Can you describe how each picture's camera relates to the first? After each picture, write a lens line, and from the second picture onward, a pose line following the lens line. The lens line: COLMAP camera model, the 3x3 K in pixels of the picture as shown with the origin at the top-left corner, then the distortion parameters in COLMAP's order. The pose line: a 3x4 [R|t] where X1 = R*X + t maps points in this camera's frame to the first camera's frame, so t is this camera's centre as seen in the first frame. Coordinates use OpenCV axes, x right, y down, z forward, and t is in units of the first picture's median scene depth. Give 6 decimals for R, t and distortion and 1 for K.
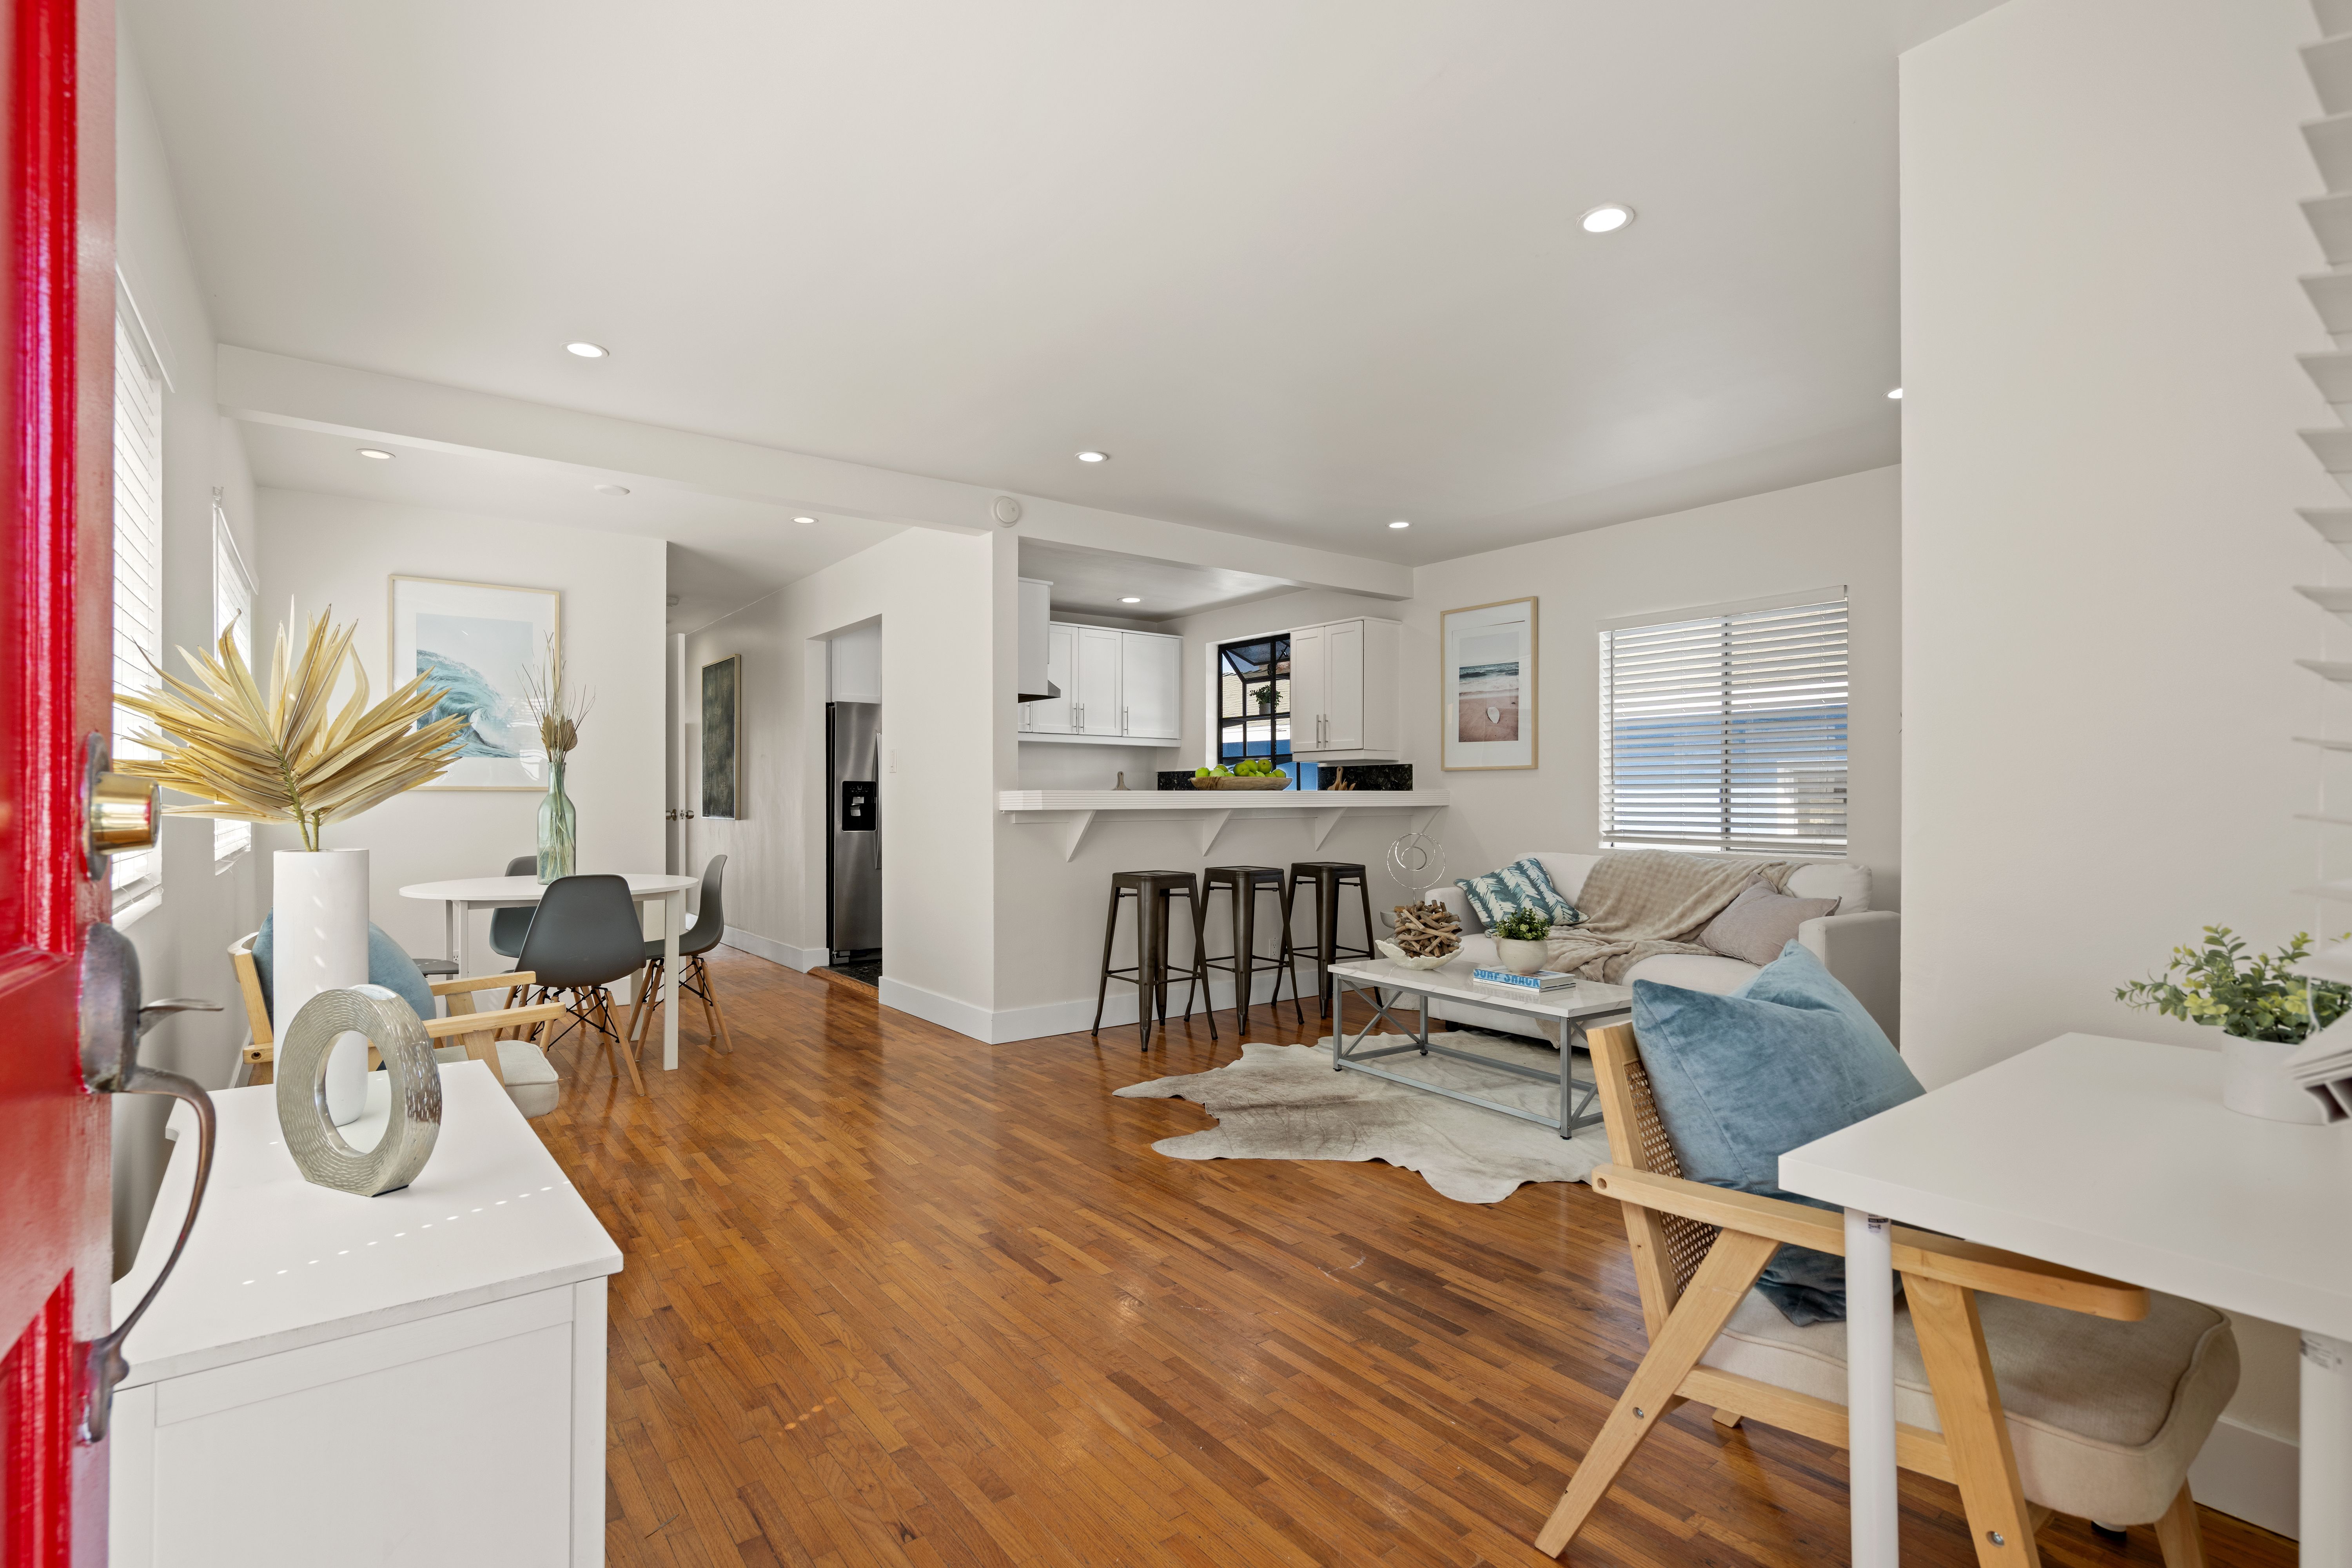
lens RADIAL K [[1093.5, 0, 1166.8], [0, 1093.5, 791.4], [0, 0, 1]] dist [-0.003783, -0.000059]
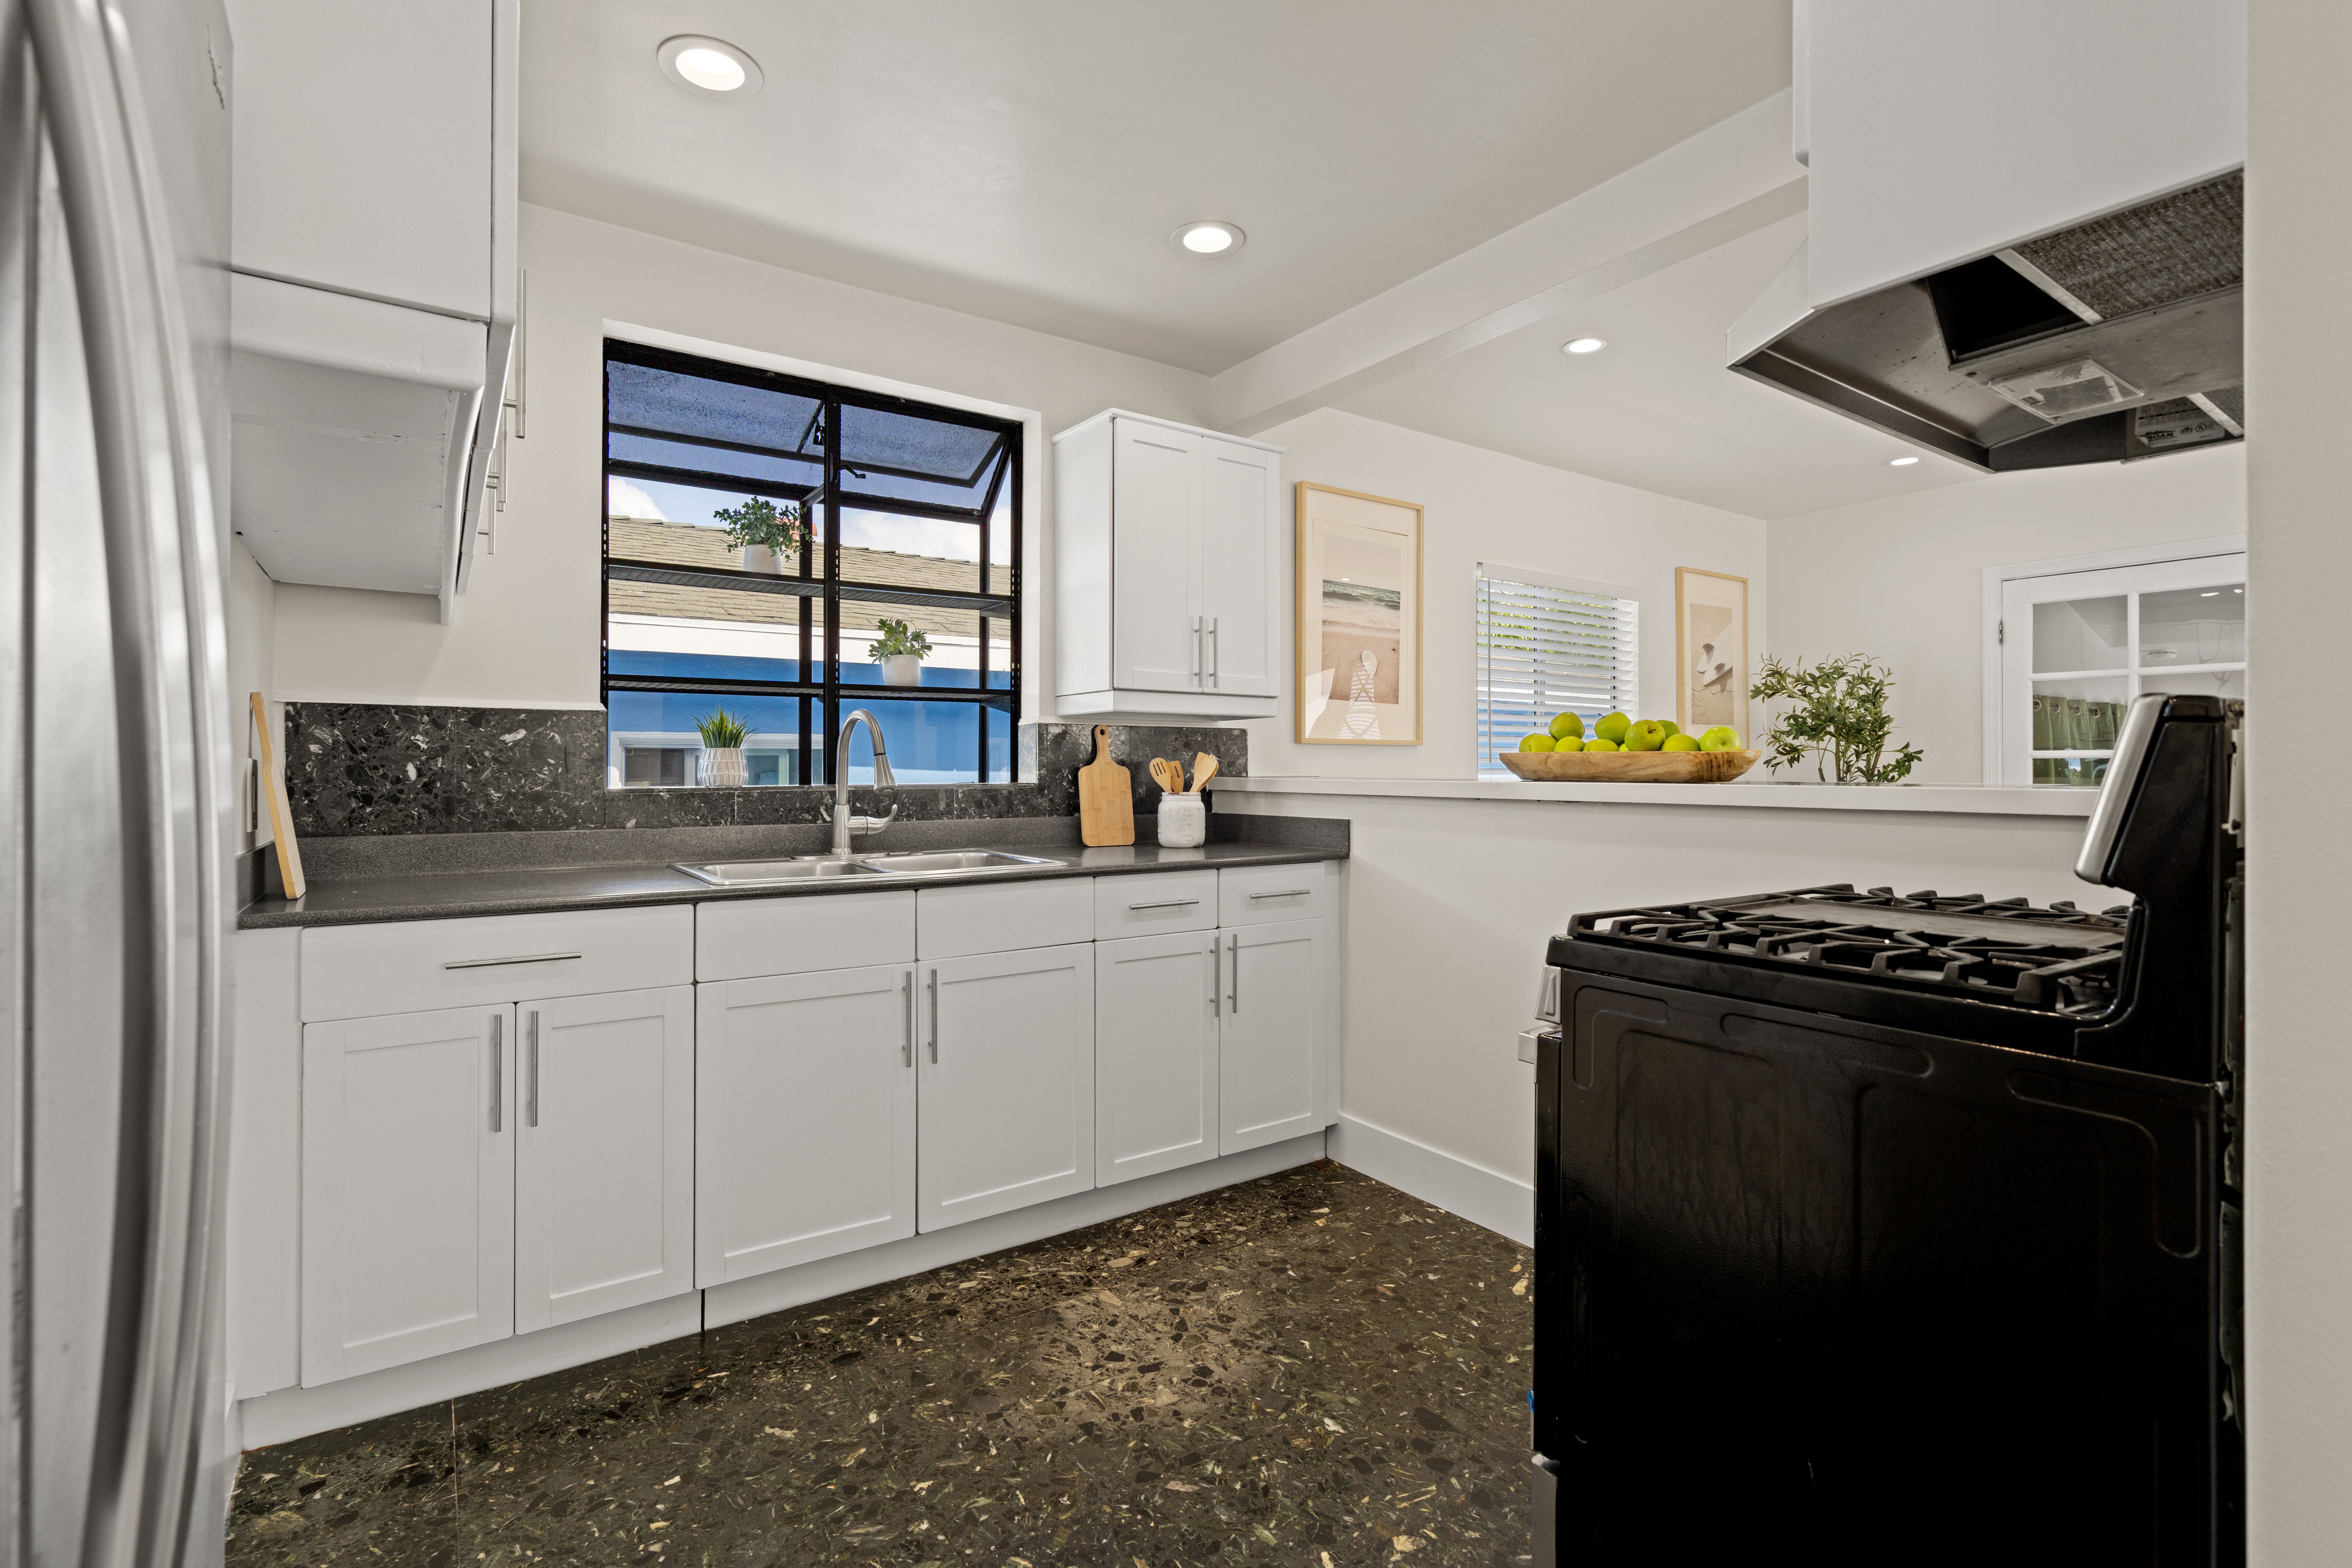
lens RADIAL K [[1064.3, 0, 1158.0], [0, 1064.3, 781.8], [0, 0, 1]] dist [-0.002953, 0.000811]
pose [[0.054751, -0.010025, 0.998450, -0.391688], [-0.004942, 0.999935, 0.010310, -0.003916], [-0.998488, -0.005499, 0.054698, 1.195328]]
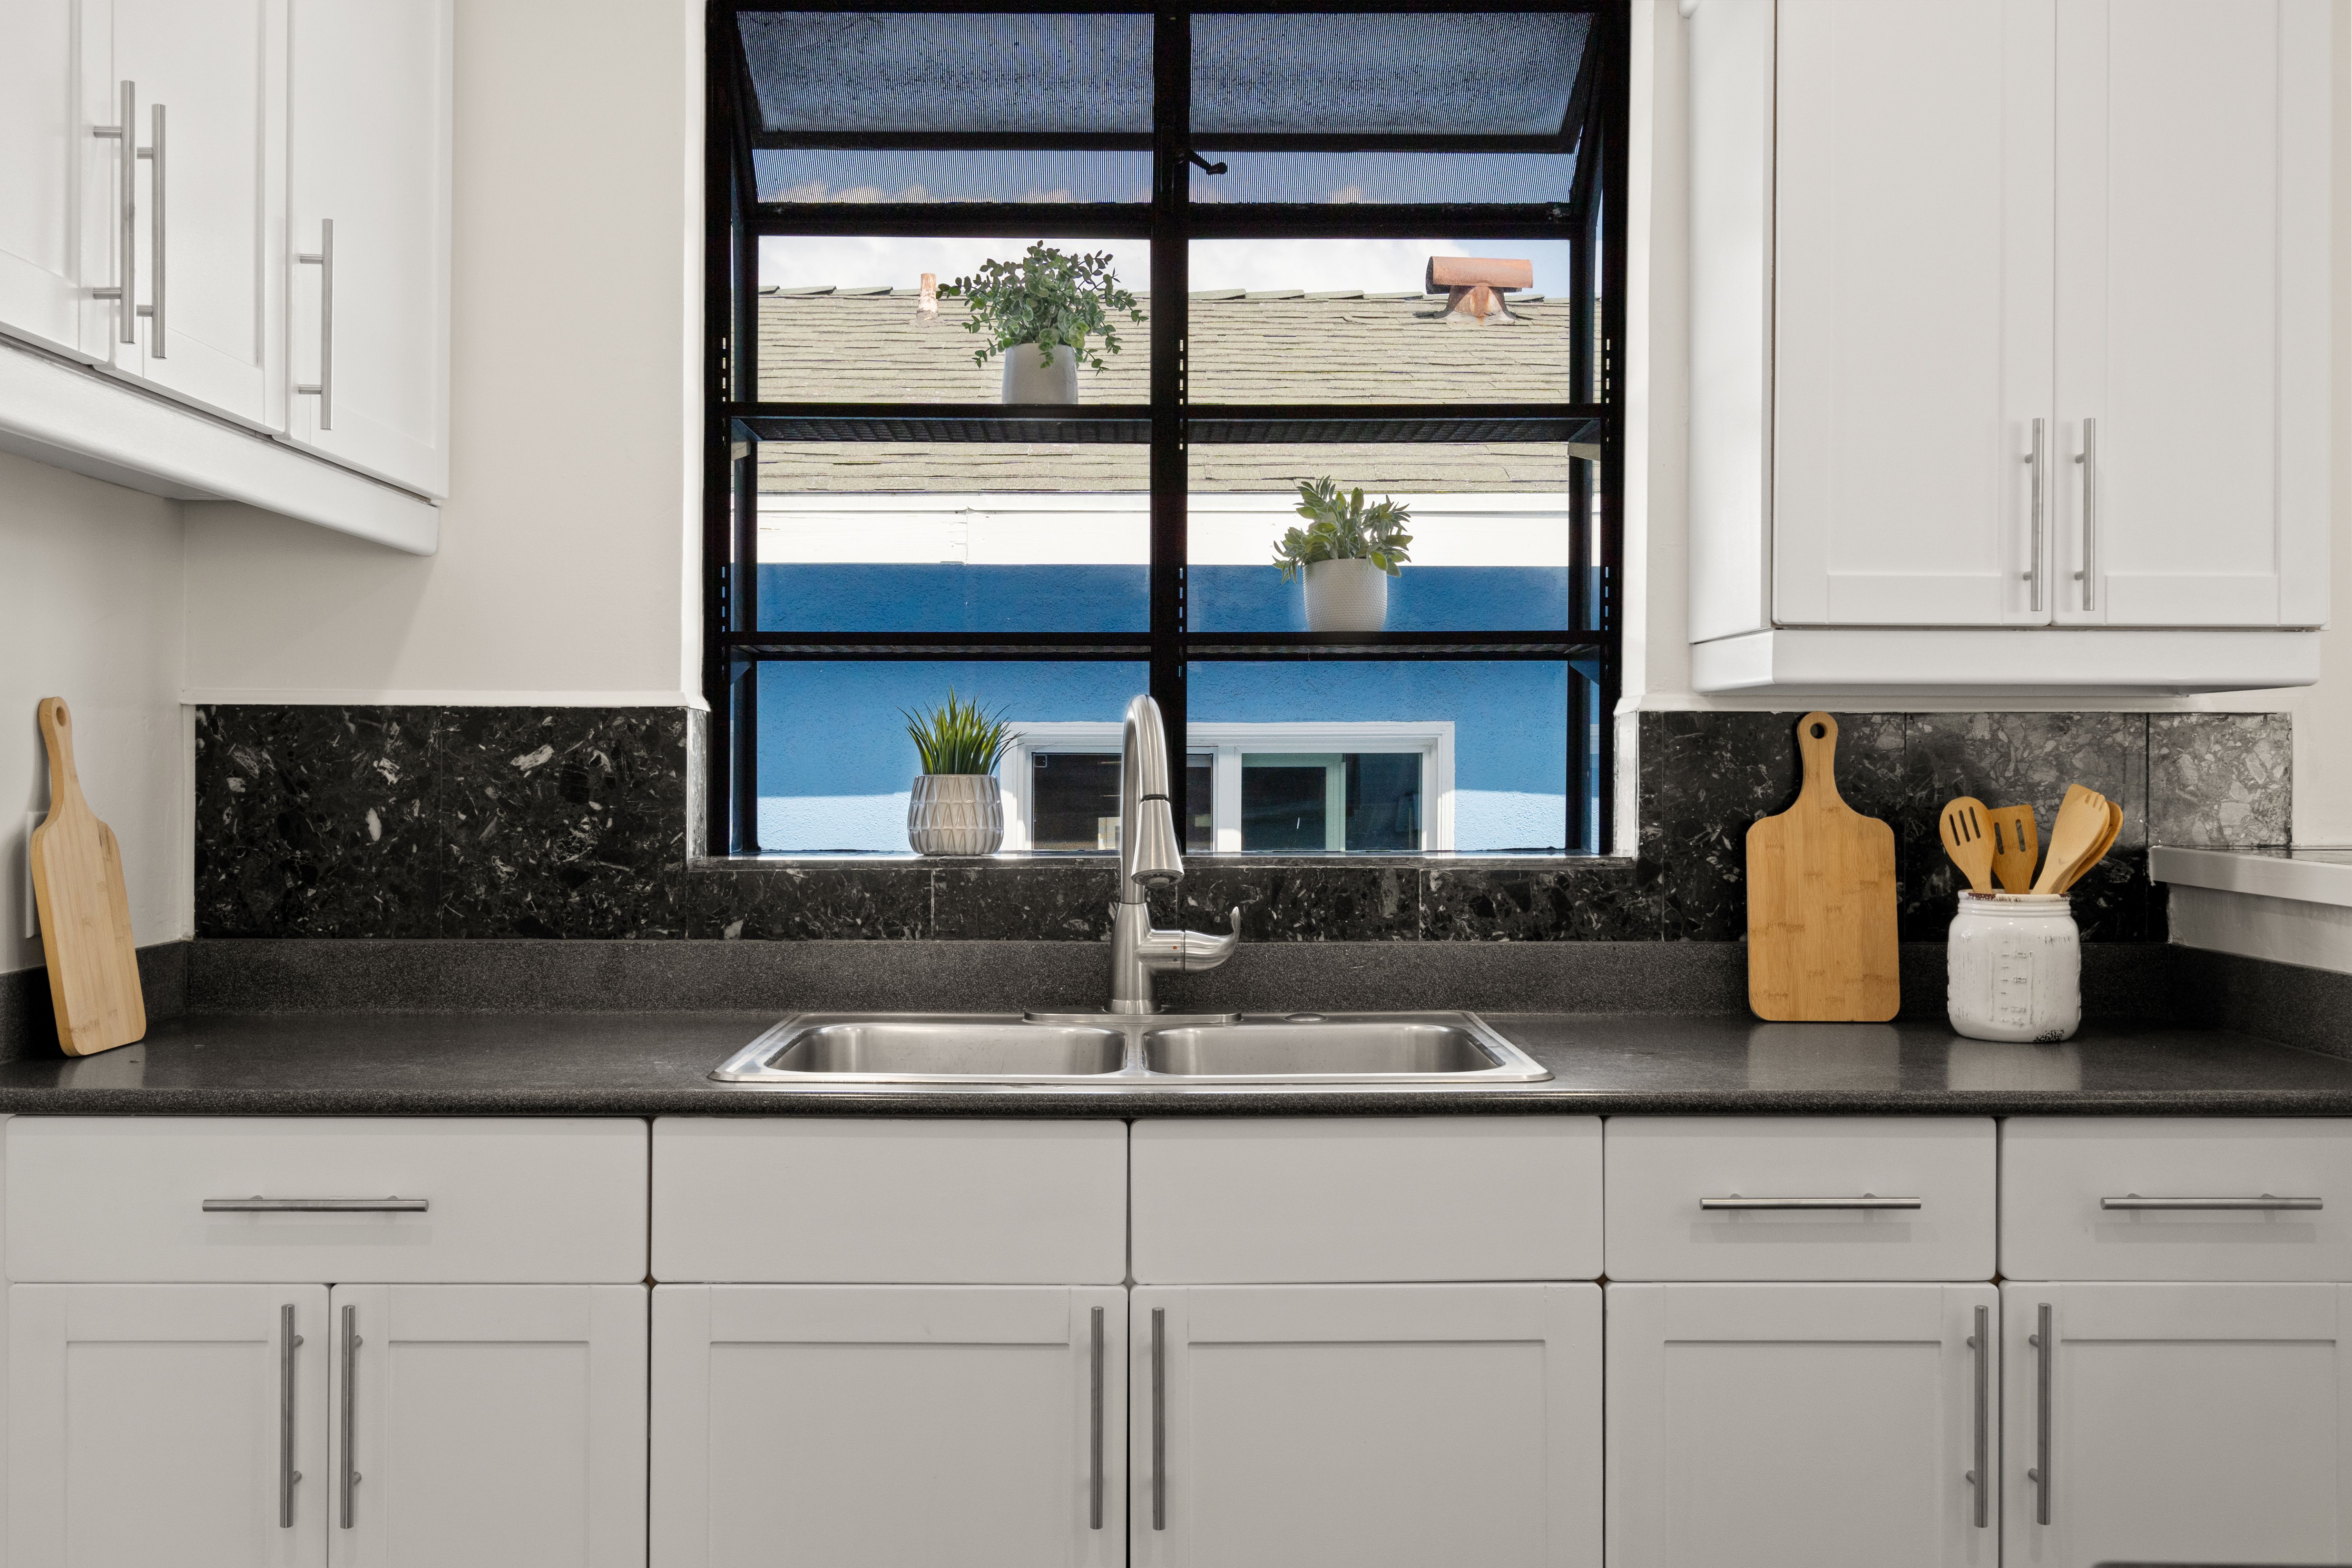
lens RADIAL K [[2272.4, 0, 1176.0], [0, 2272.4, 784.0], [0, 0, 1]] dist [0.004885, 0.004380]
pose [[0.591616, -0.006515, 0.806193, -0.285298], [-0.007551, 0.999879, 0.013622, -0.019204], [-0.806184, -0.014147, 0.591495, 1.077909]]
